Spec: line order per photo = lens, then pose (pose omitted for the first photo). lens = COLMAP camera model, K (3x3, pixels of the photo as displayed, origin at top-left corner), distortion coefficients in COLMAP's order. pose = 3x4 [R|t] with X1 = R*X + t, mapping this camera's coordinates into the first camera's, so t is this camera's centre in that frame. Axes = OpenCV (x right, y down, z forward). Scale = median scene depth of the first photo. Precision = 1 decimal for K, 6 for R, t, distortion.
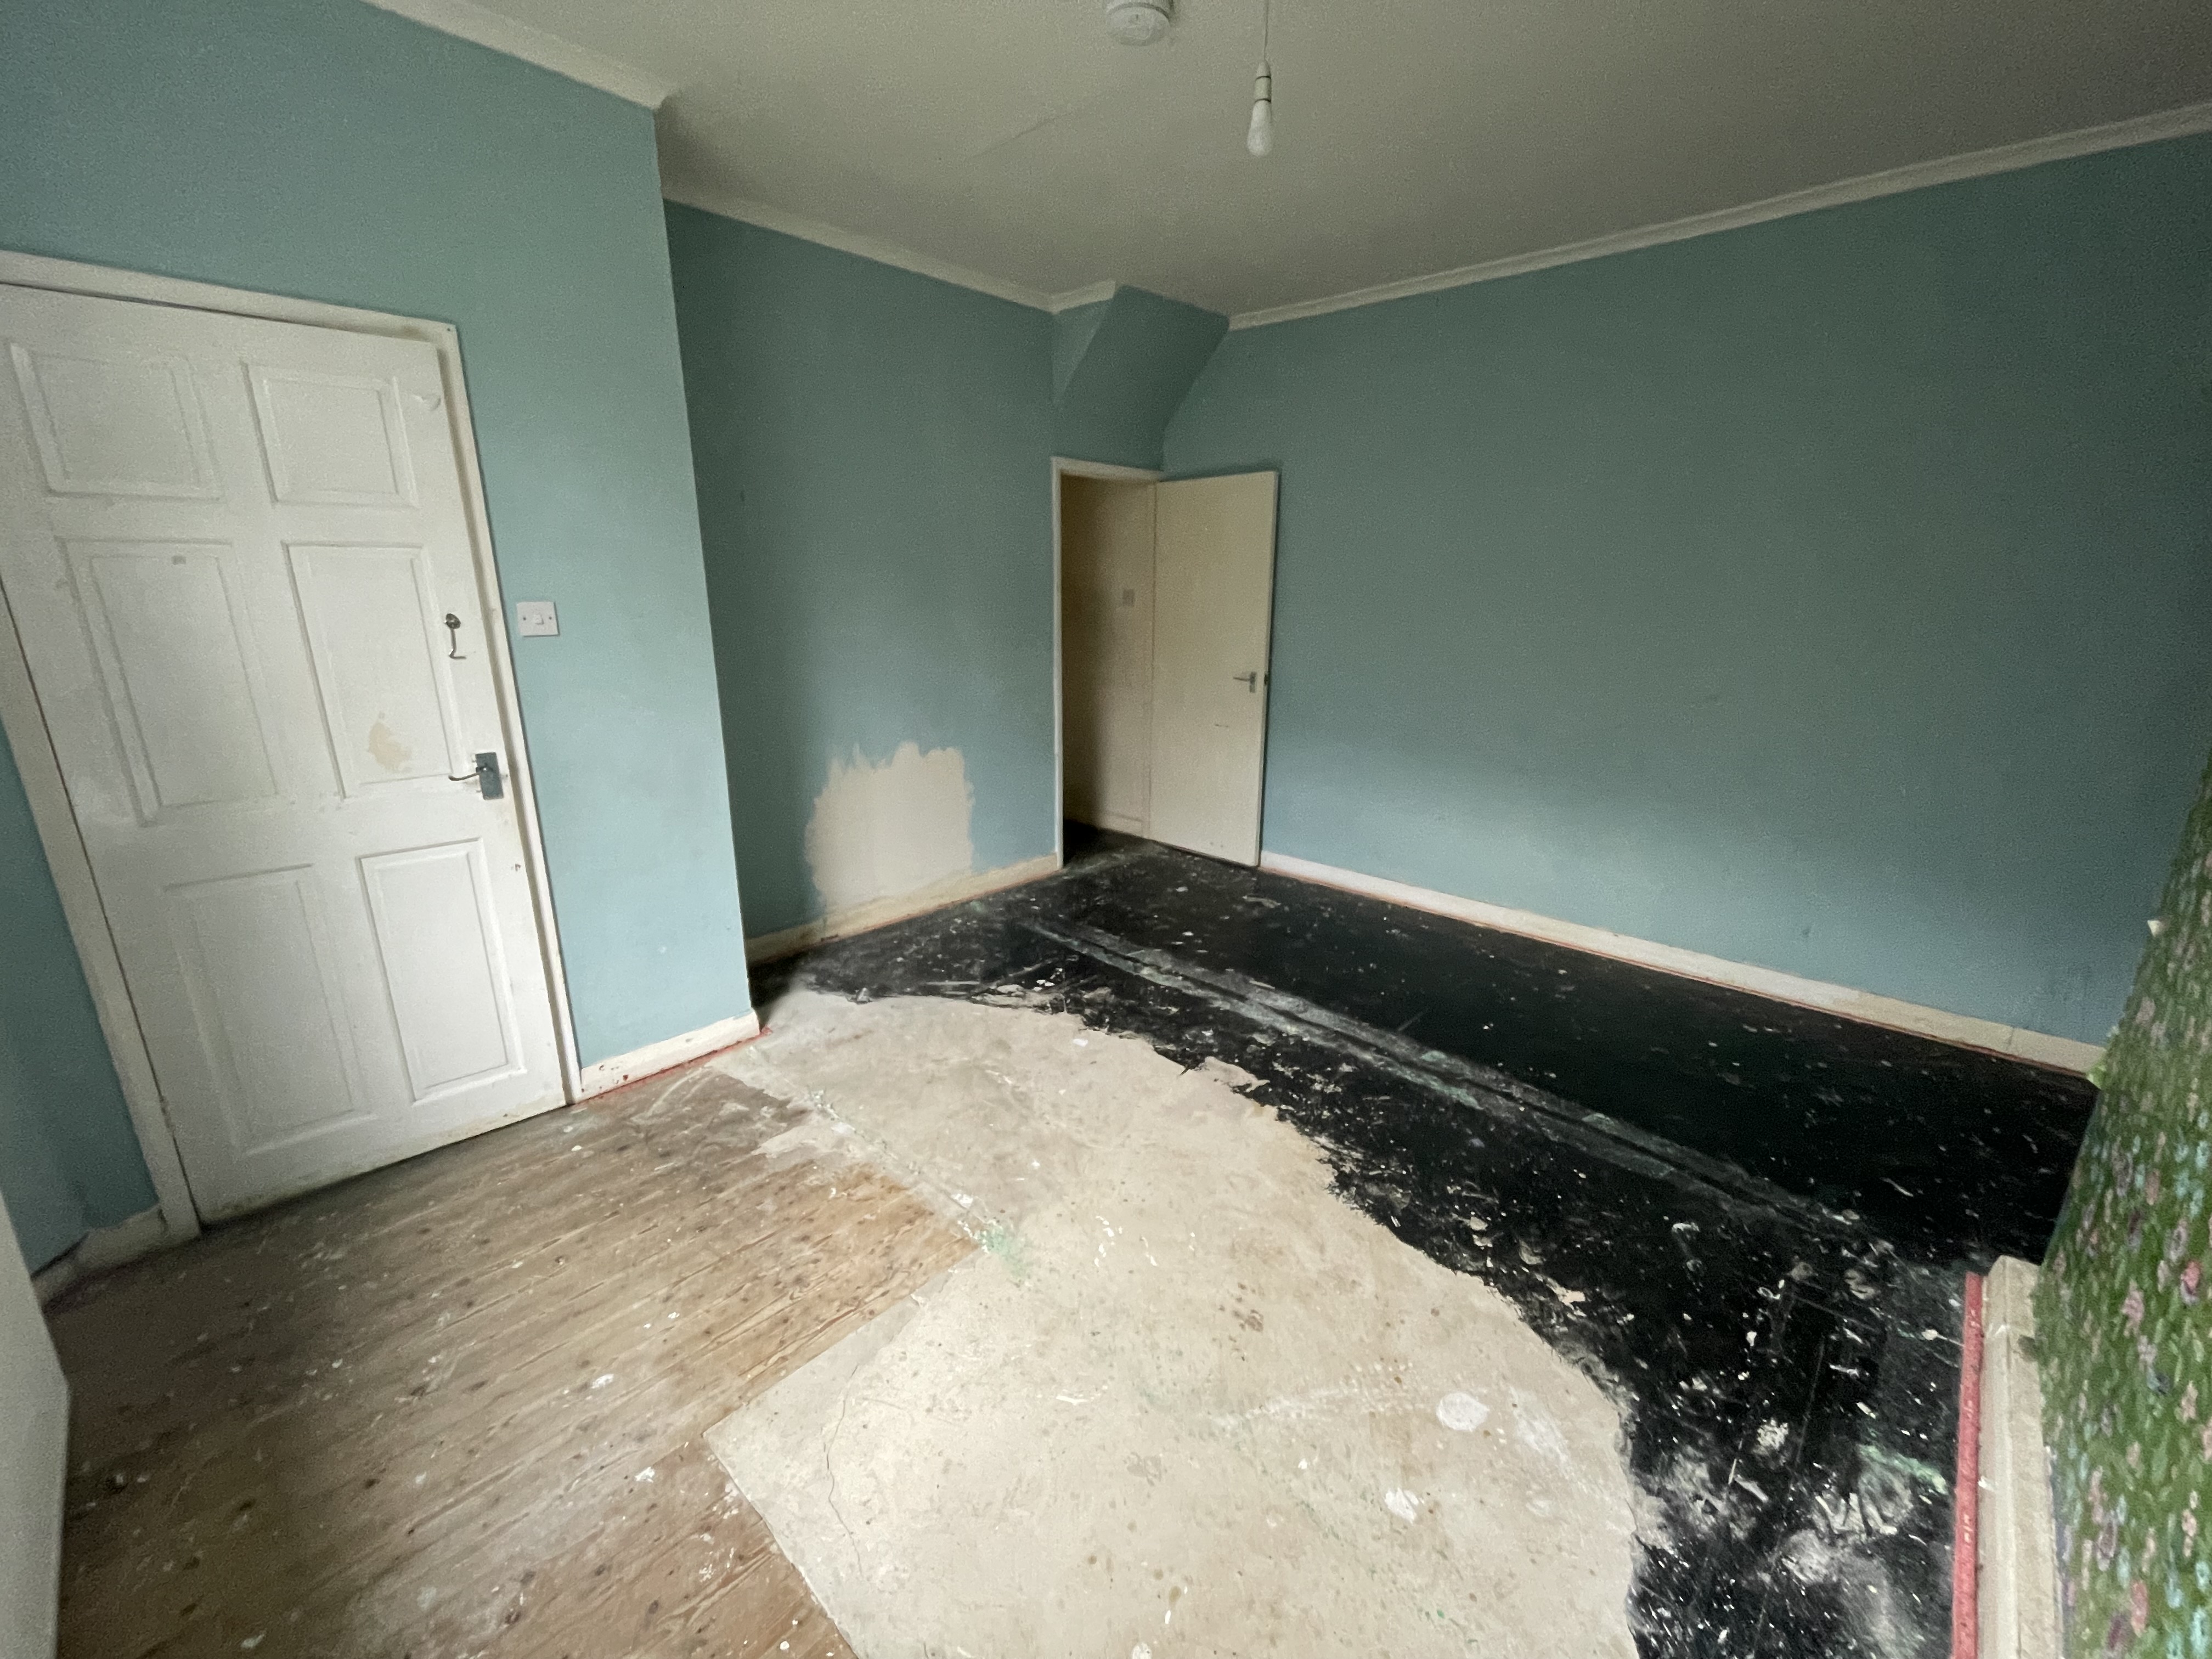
lens RADIAL K [[900.7, 0, 1106.9], [0, 900.7, 828.8], [0, 0, 1]] dist [0.001832, -0.000053]
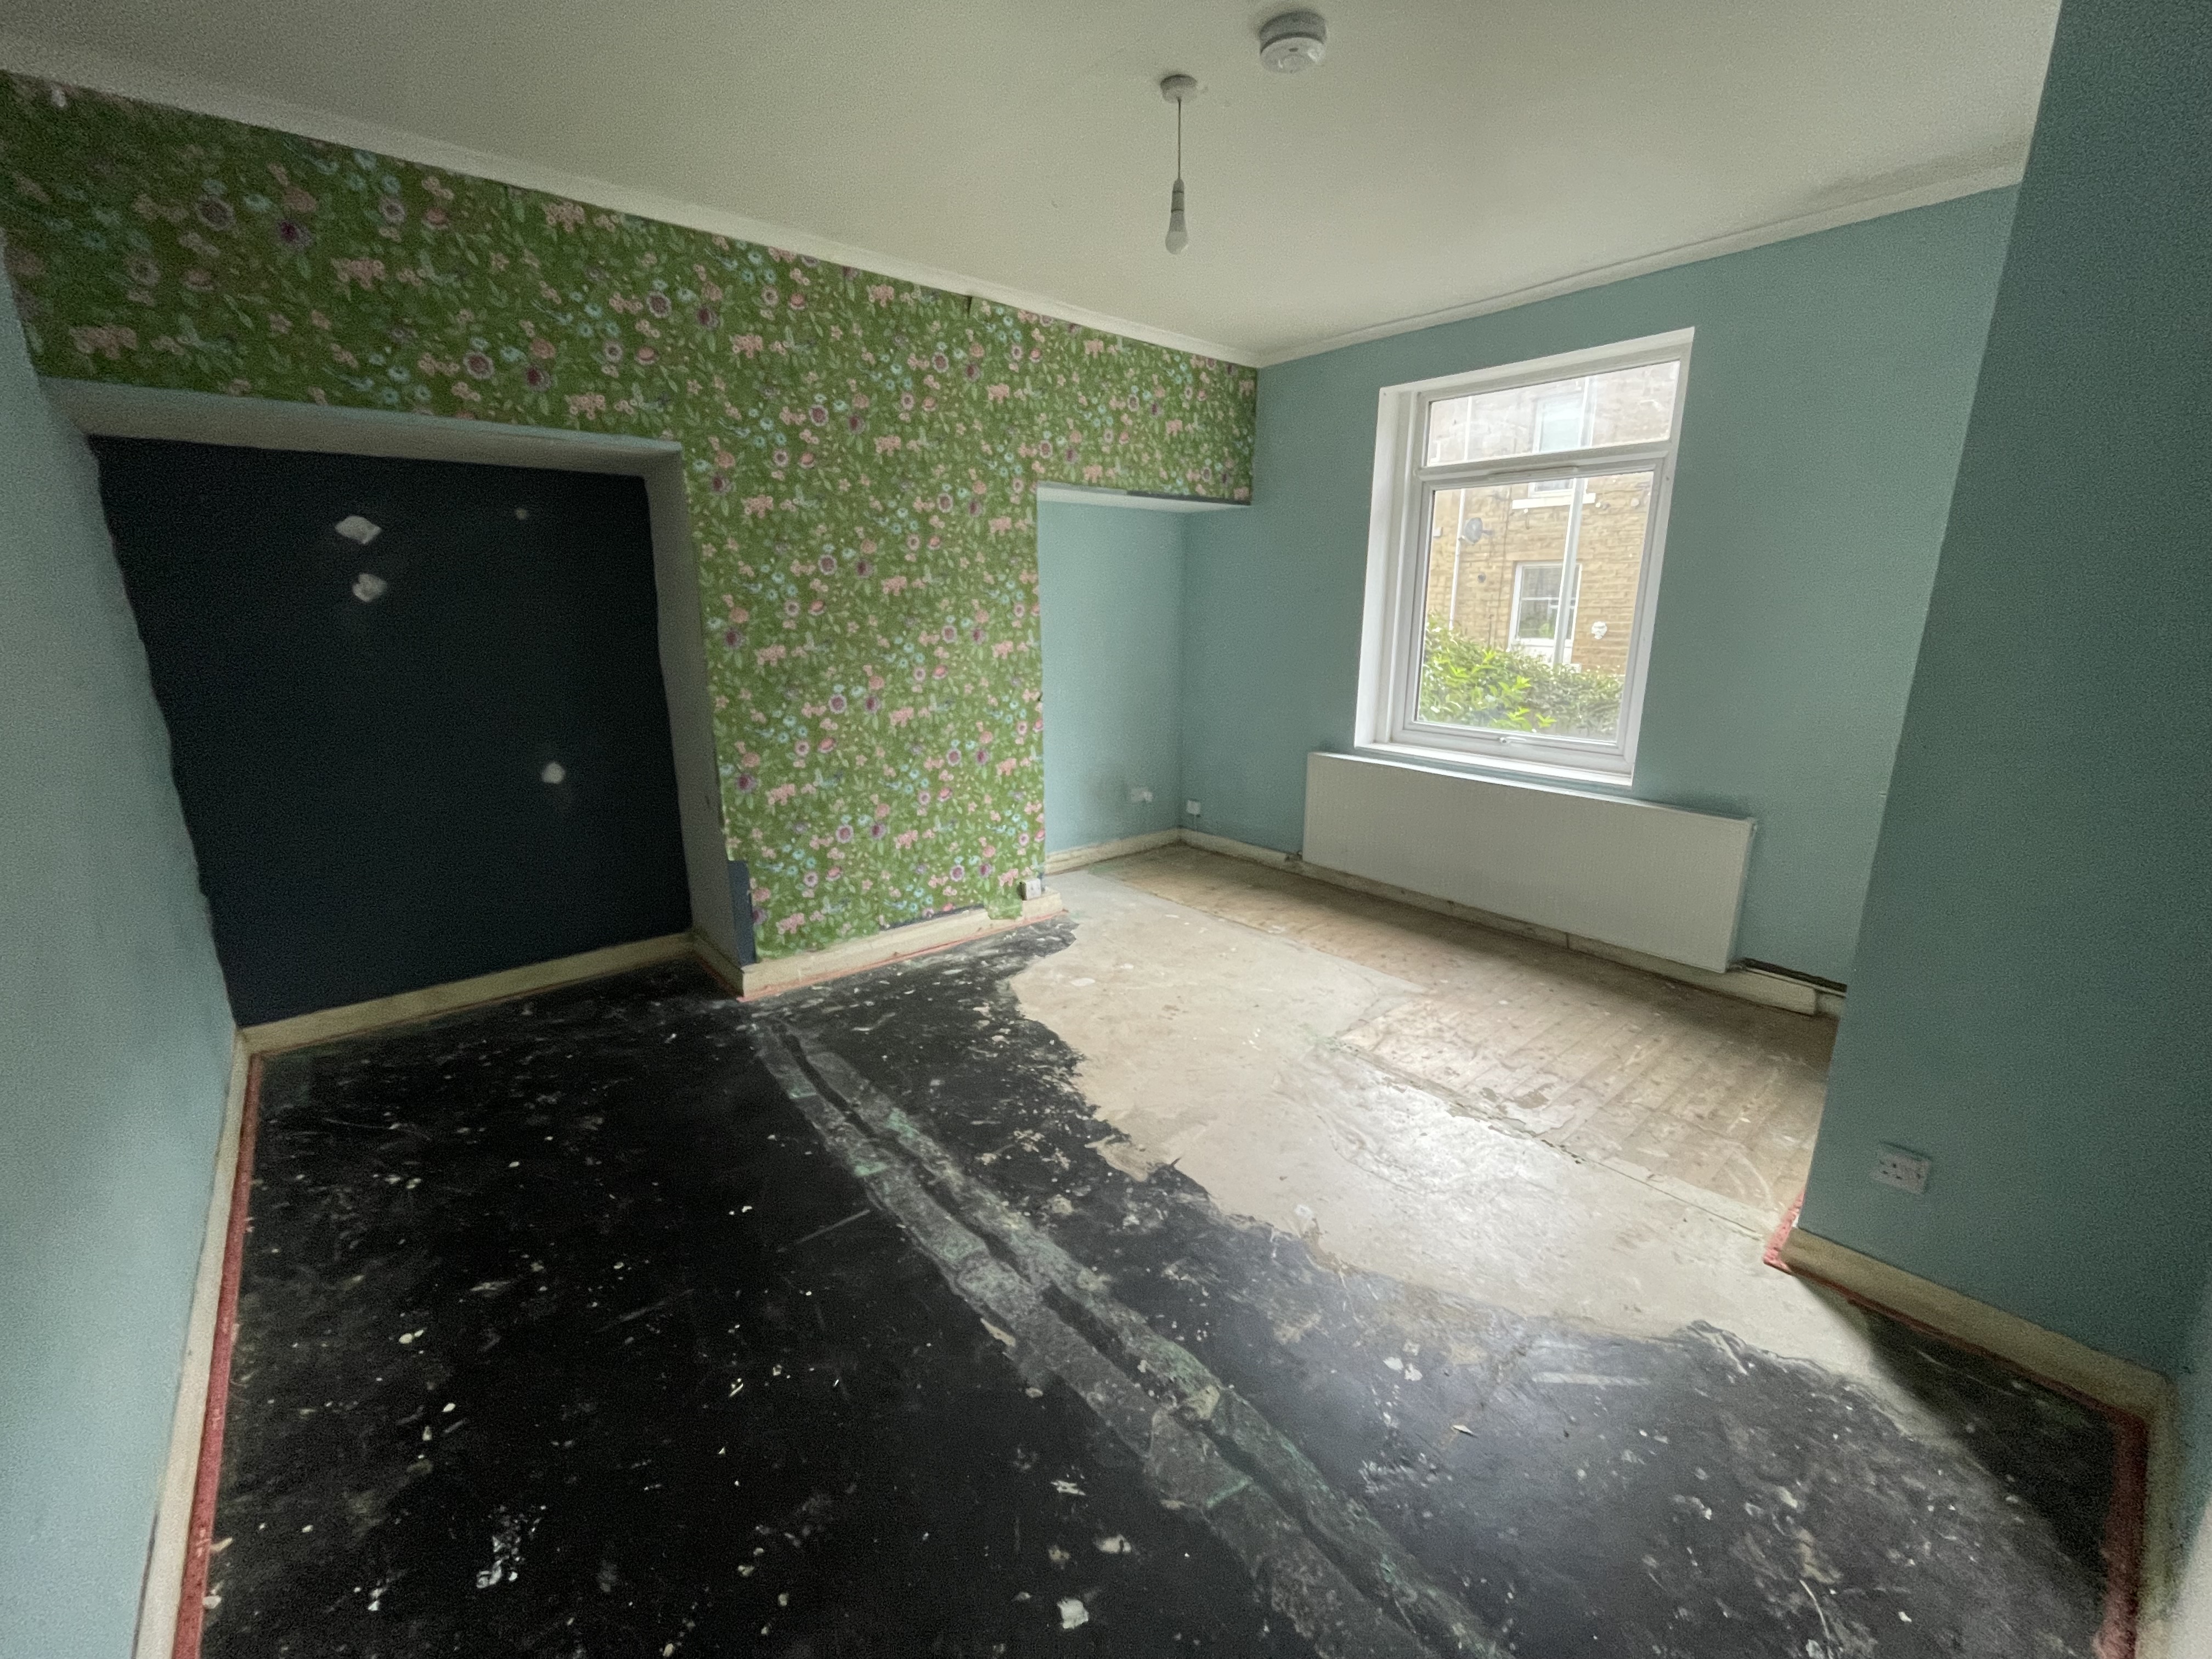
lens RADIAL K [[900.7, 0, 1108.4], [0, 900.7, 830.7], [0, 0, 1]] dist [0.001832, -0.000053]
pose [[-0.993849, -0.035922, 0.104760, 0.073545], [0.021179, 0.866830, 0.498153, -0.459122], [-0.108703, 0.497307, -0.860737, 1.652175]]
